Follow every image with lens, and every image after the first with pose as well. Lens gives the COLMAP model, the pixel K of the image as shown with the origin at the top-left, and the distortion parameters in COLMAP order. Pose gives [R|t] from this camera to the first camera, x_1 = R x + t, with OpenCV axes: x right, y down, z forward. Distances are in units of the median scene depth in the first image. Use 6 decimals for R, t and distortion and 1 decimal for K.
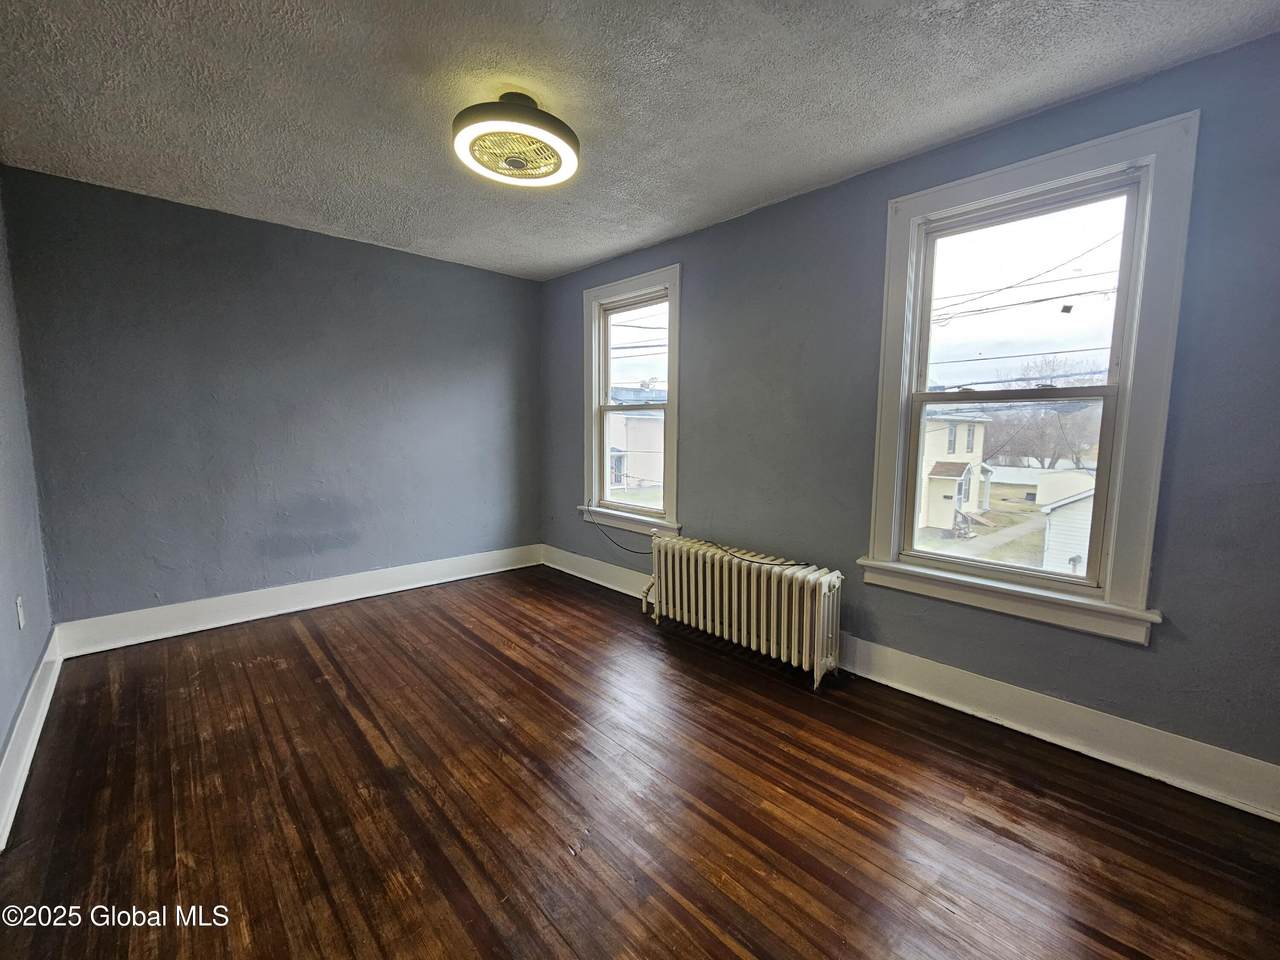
lens RADIAL K [[520.1, 0, 637.1], [0, 520.1, 476.6], [0, 0, 1]] dist [0.004648, 0.000225]
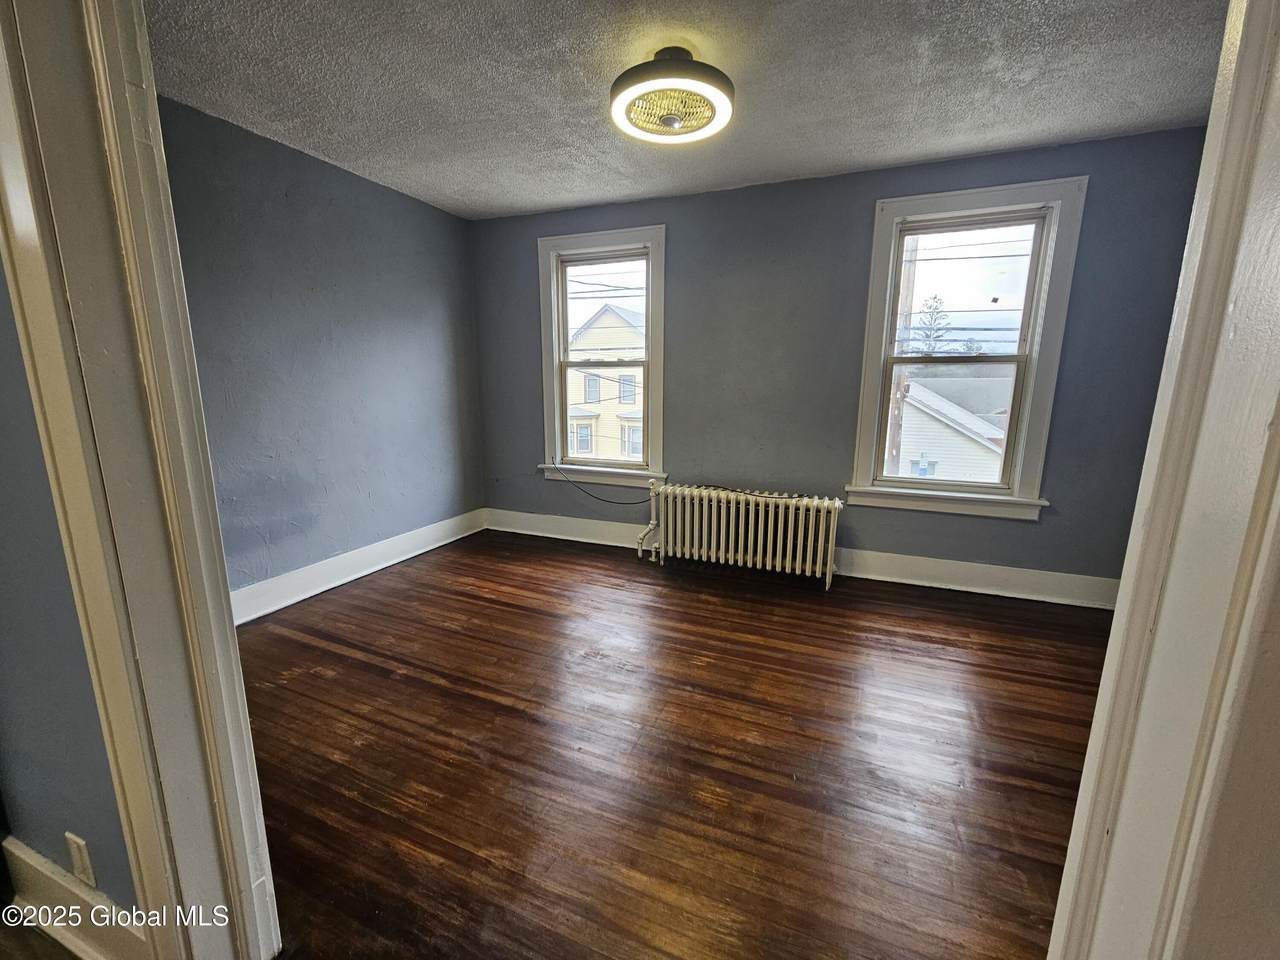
lens RADIAL K [[520.1, 0, 633.0], [0, 520.1, 476.6], [0, 0, 1]] dist [0.004648, 0.000225]
pose [[0.909518, -0.081407, 0.407614, -0.454120], [0.044215, 0.994018, 0.099863, -0.014499], [-0.413306, -0.072804, 0.907677, 0.041956]]
